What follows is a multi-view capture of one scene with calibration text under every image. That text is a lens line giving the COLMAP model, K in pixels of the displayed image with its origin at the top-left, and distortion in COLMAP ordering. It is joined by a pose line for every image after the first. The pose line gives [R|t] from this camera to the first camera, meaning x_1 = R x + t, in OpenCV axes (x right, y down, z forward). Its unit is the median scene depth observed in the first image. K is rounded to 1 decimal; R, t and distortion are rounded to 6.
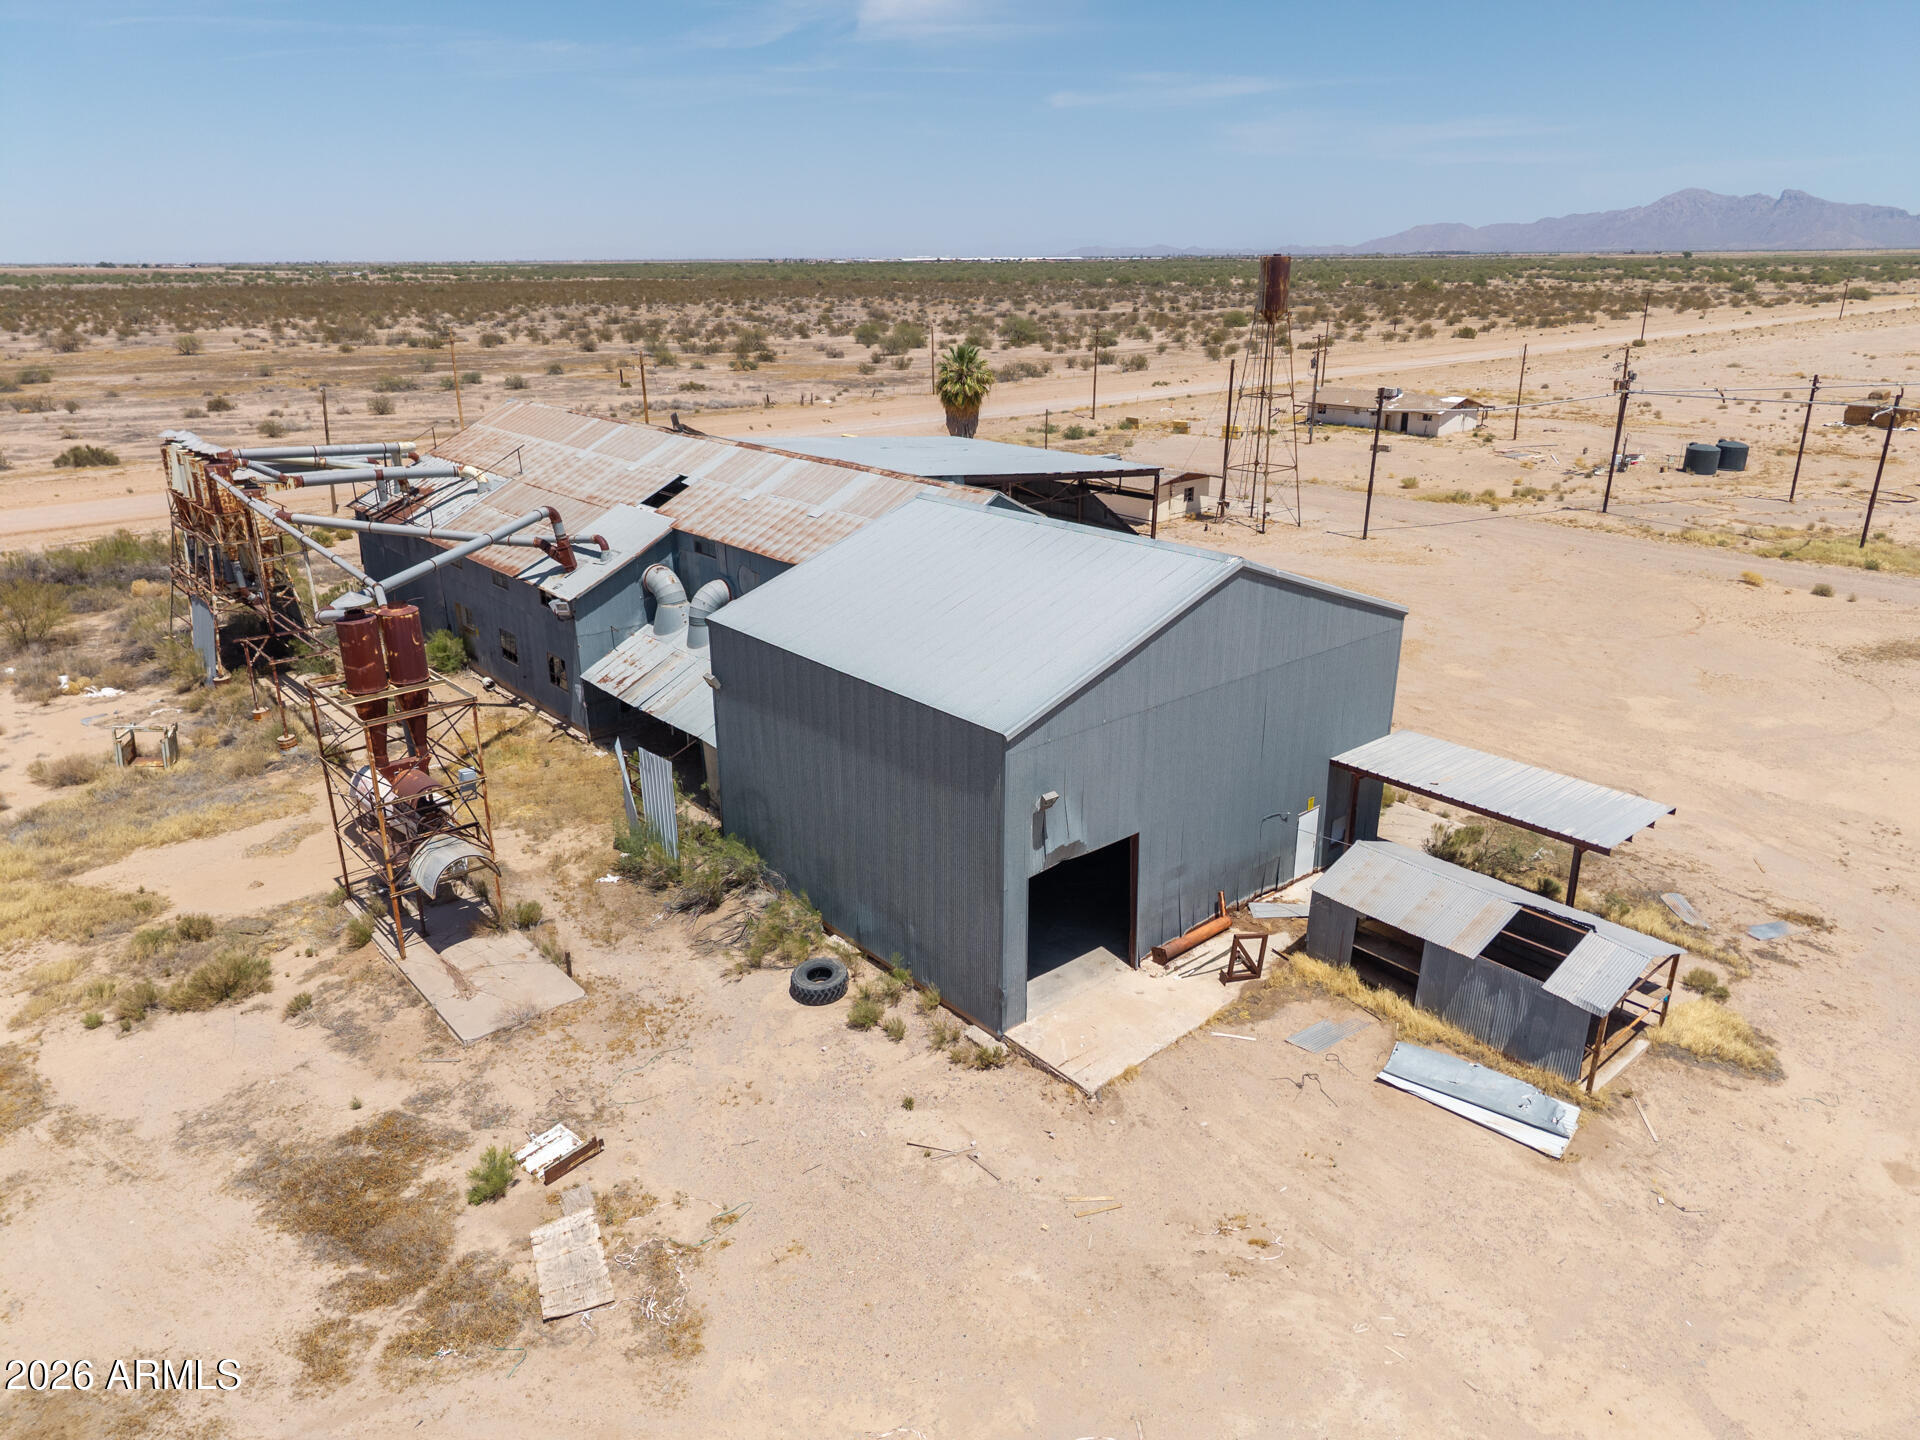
lens RADIAL K [[1285.1, 0, 960.8], [0, 1285.1, 728.4], [0, 0, 1]] dist [0.011558, -0.008940]
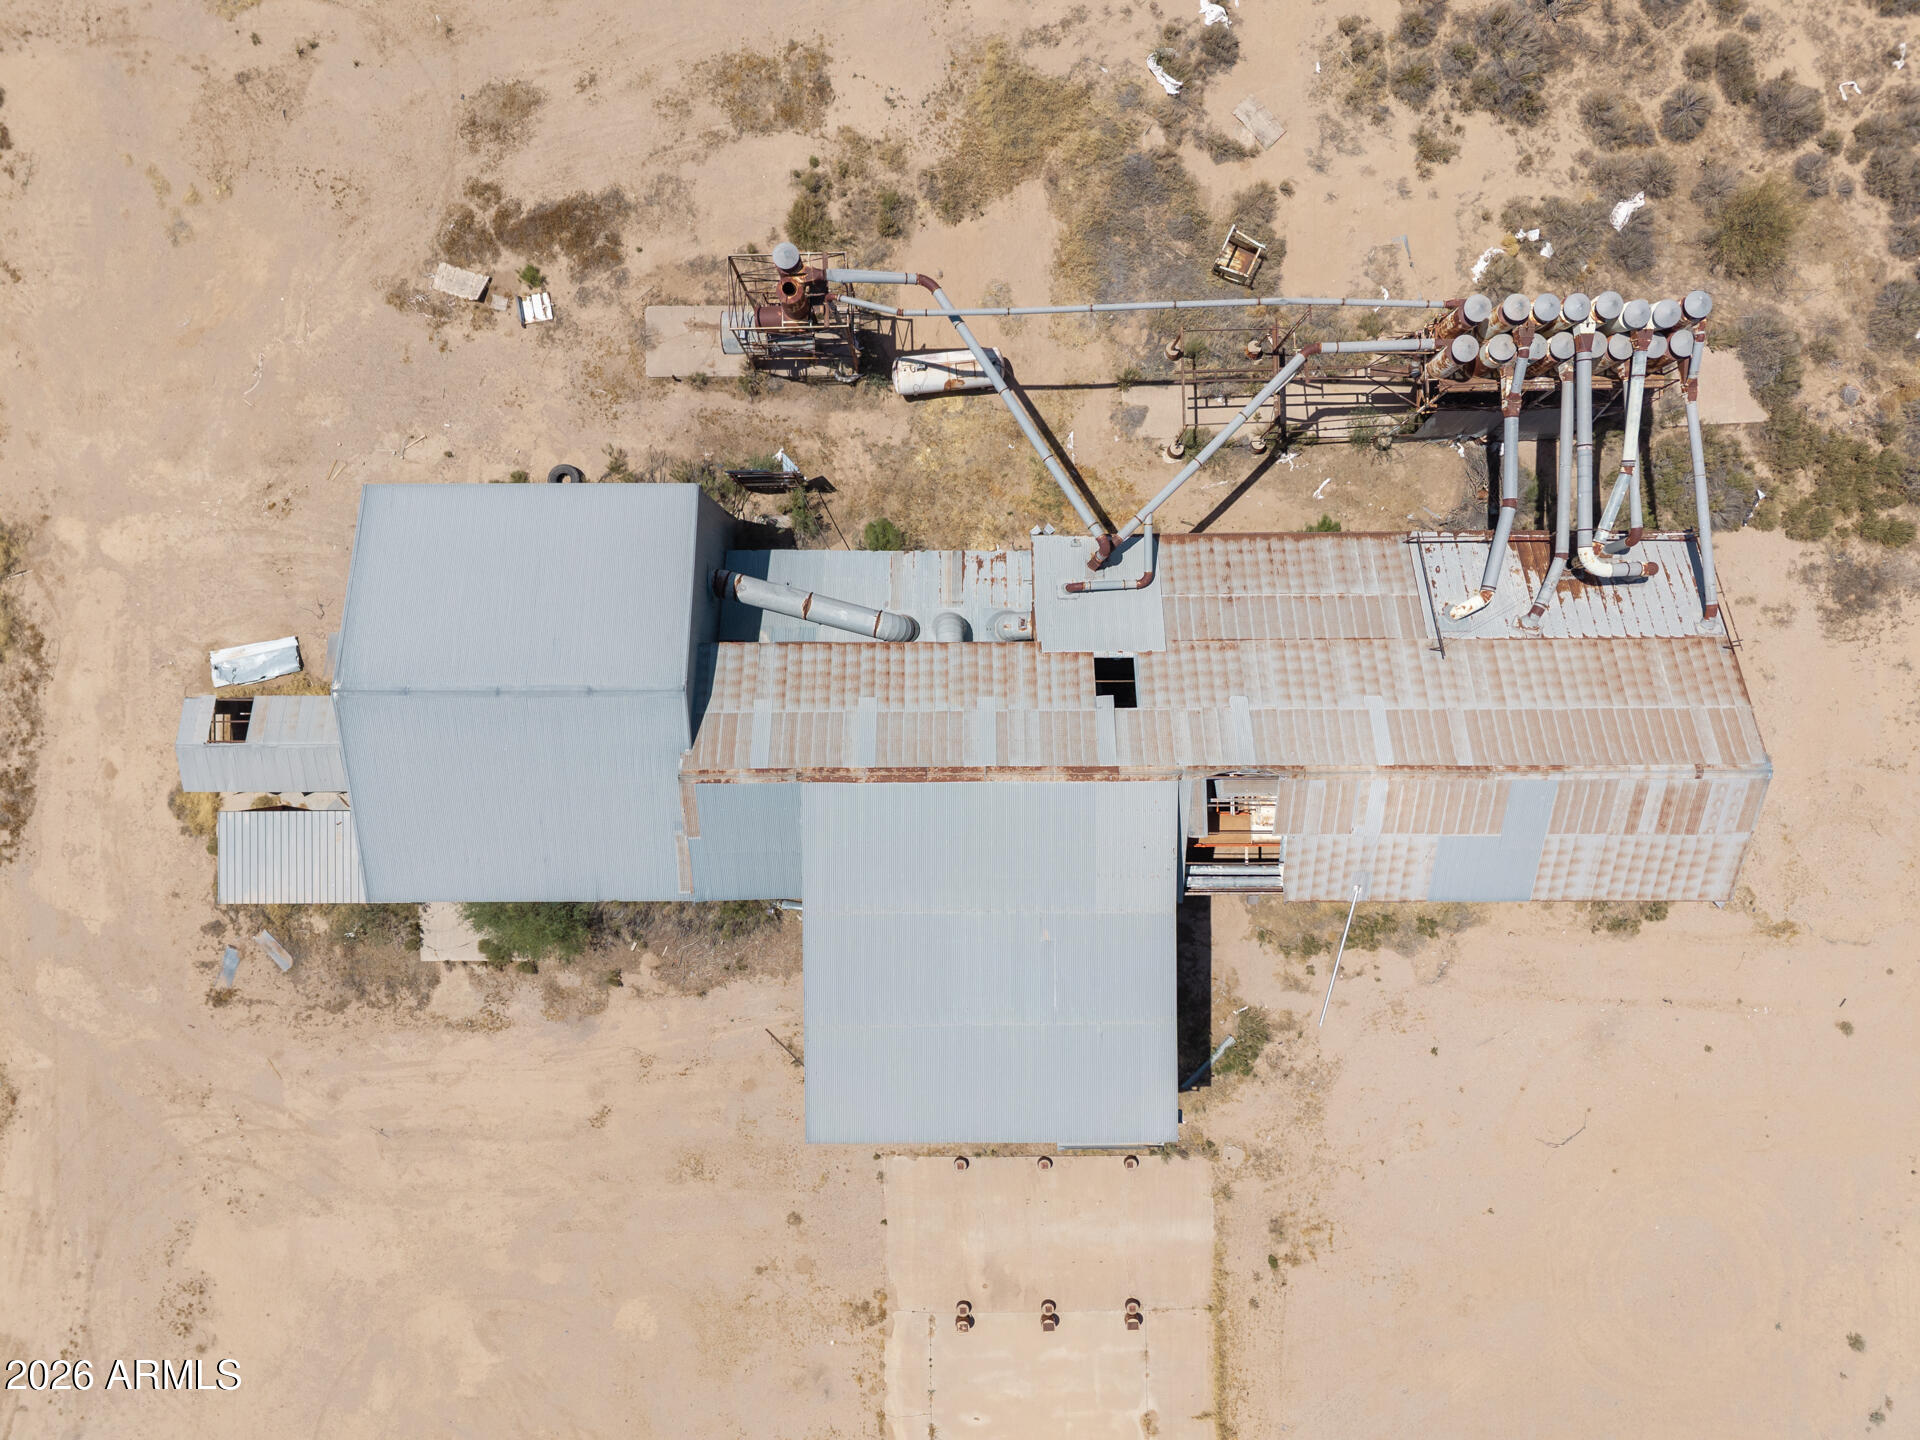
lens RADIAL K [[1285.1, 0, 956.7], [0, 1285.1, 720.8], [0, 0, 1]] dist [0.011558, -0.008940]
pose [[-0.649887, 0.760016, 0.004846, -0.221774], [-0.256430, -0.225266, 0.939946, -1.674436], [0.715466, 0.609616, 0.341288, 1.006354]]
